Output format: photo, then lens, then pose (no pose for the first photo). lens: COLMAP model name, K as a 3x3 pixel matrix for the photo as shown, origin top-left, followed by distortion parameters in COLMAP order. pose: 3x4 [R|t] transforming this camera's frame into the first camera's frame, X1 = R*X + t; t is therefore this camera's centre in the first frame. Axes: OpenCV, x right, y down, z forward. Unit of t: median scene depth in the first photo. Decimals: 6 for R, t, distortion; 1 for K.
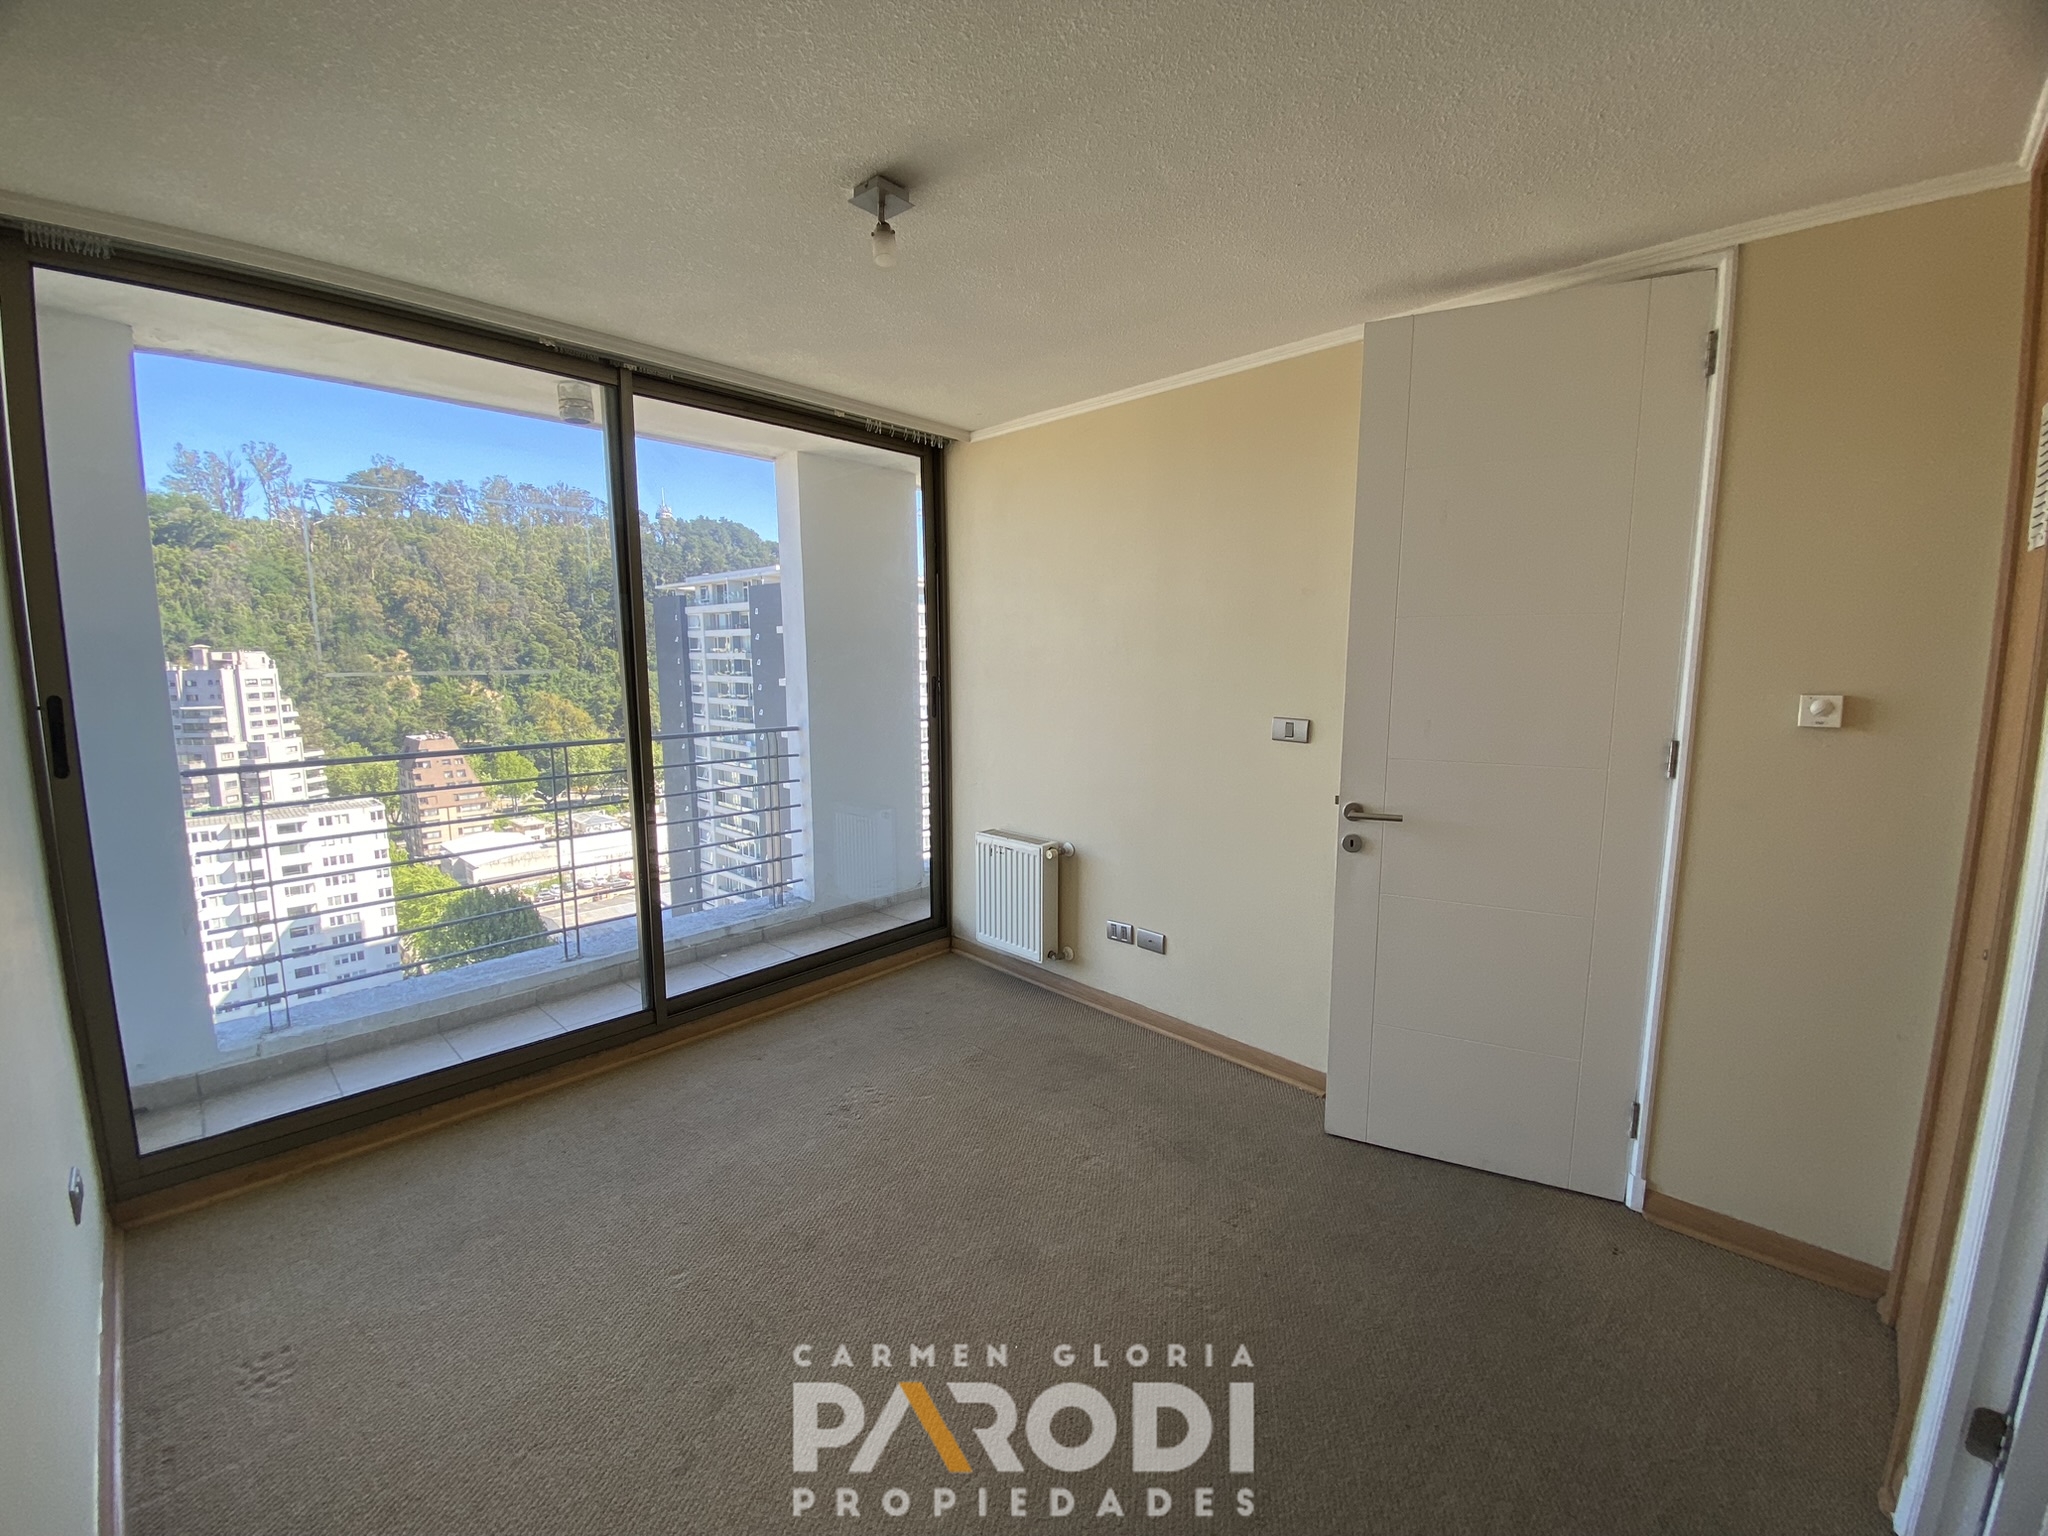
lens RADIAL K [[832.0, 0, 1016.6], [0, 832.0, 760.4], [0, 0, 1]] dist [0.044936, -0.029520]
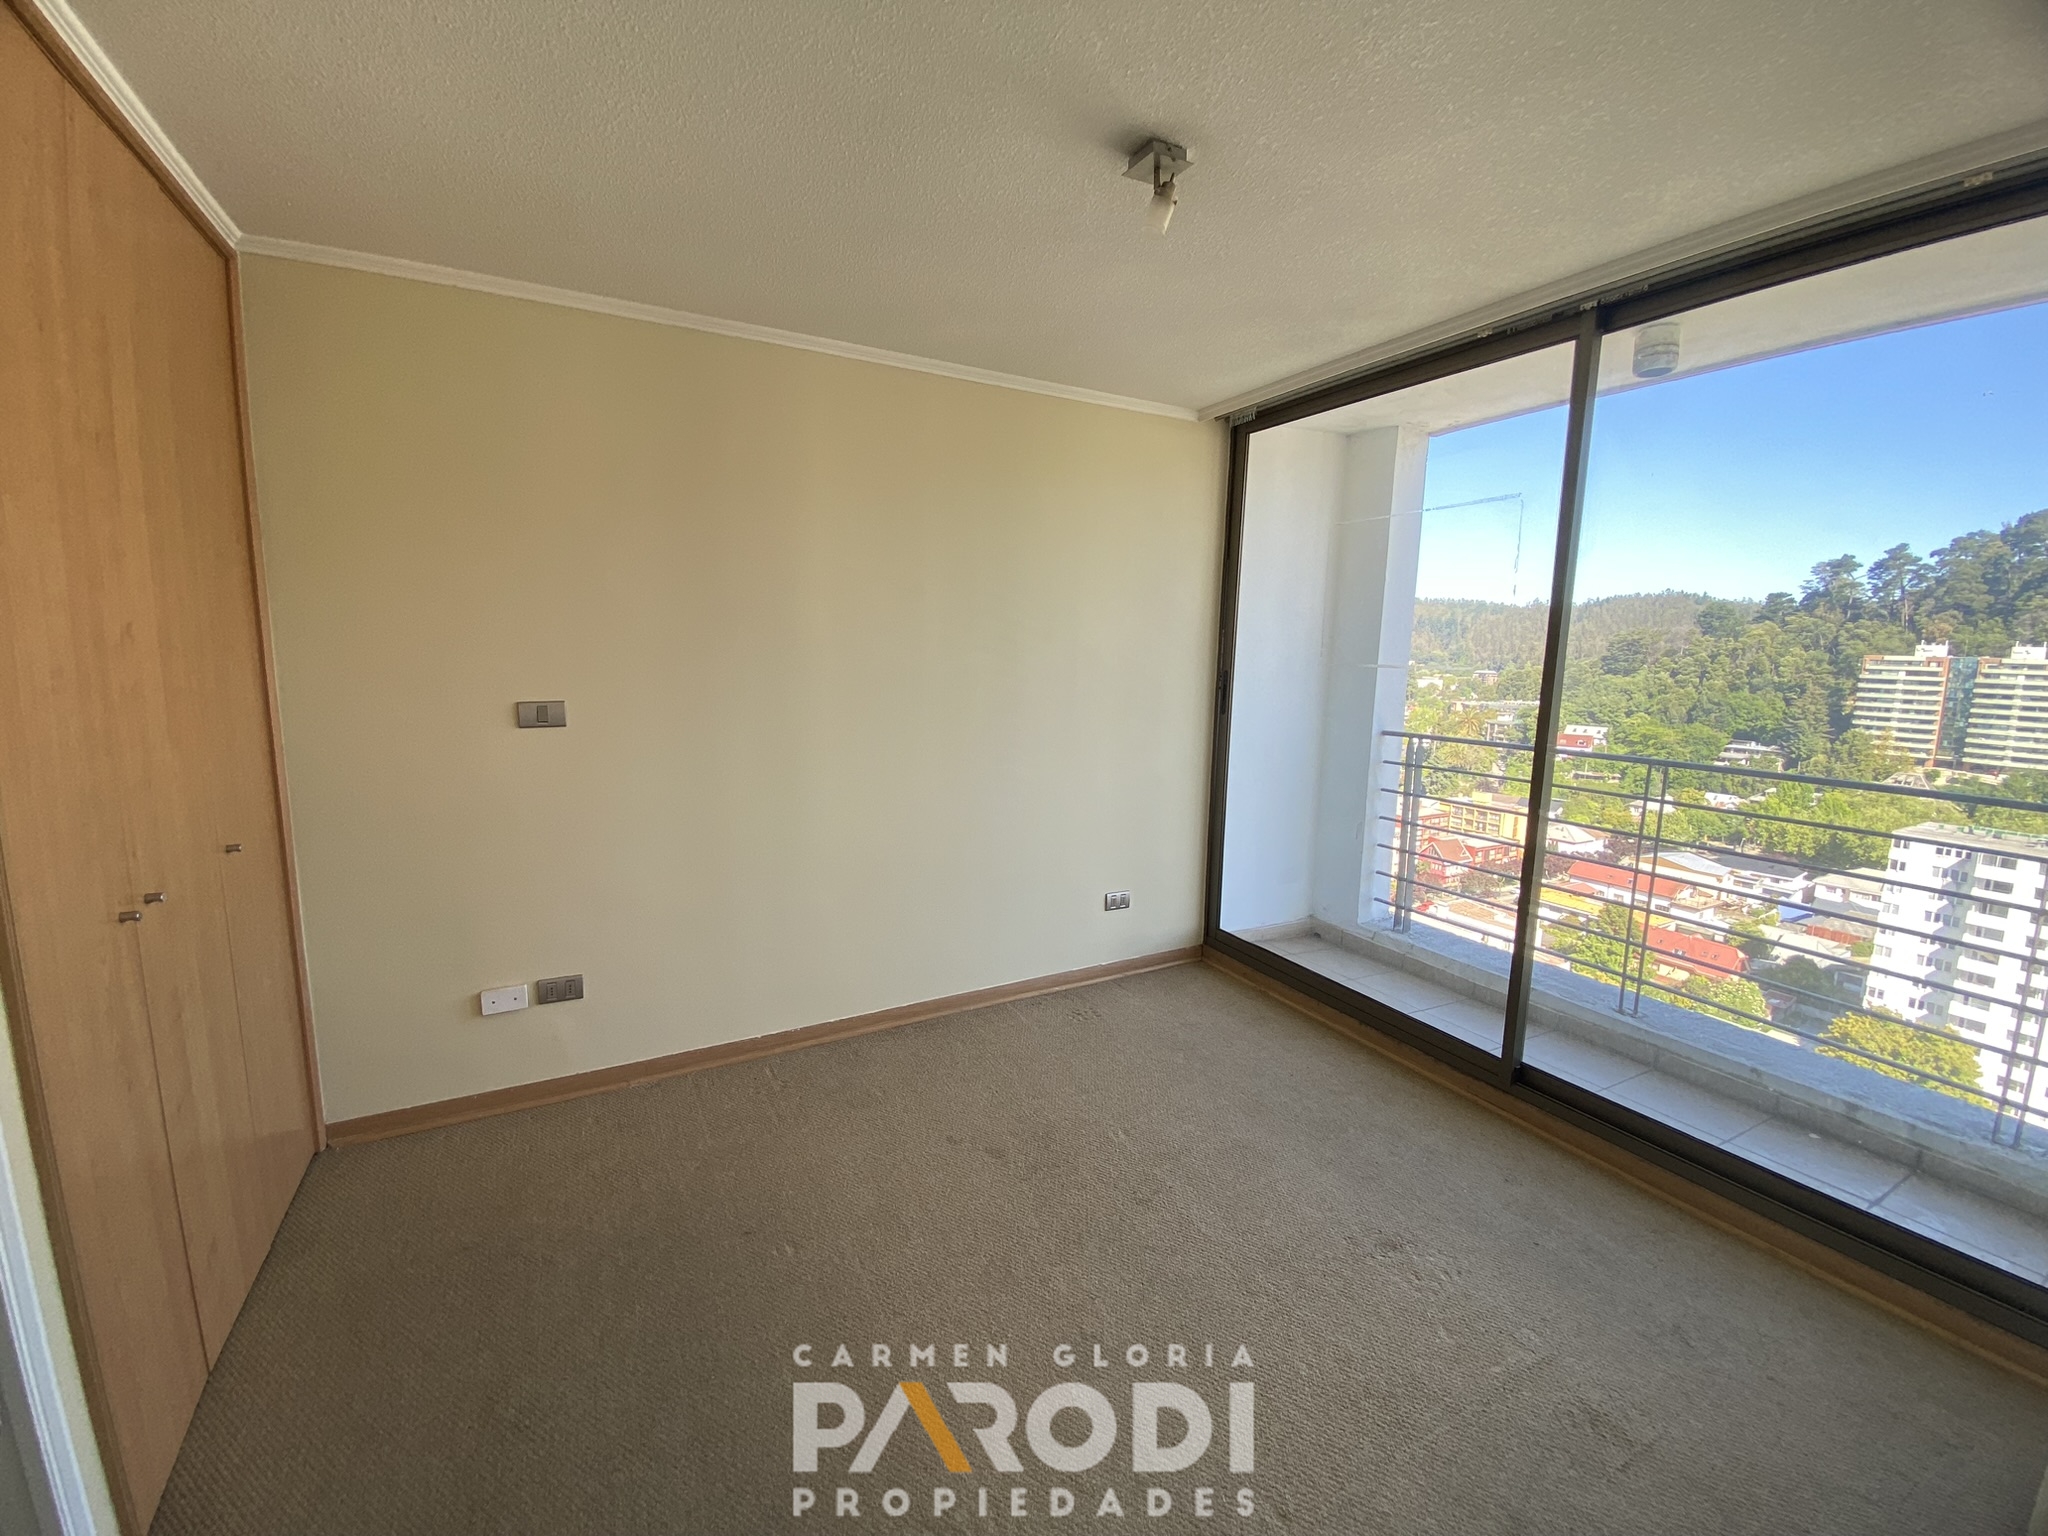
lens RADIAL K [[839.3, 0, 1015.6], [0, 839.3, 756.5], [0, 0, 1]] dist [-0.017996, -0.000062]
pose [[-0.311848, 0.121786, -0.942294, 0.504568], [-0.137311, 0.975563, 0.171528, -0.090307], [0.940158, 0.182878, -0.287505, 0.733689]]
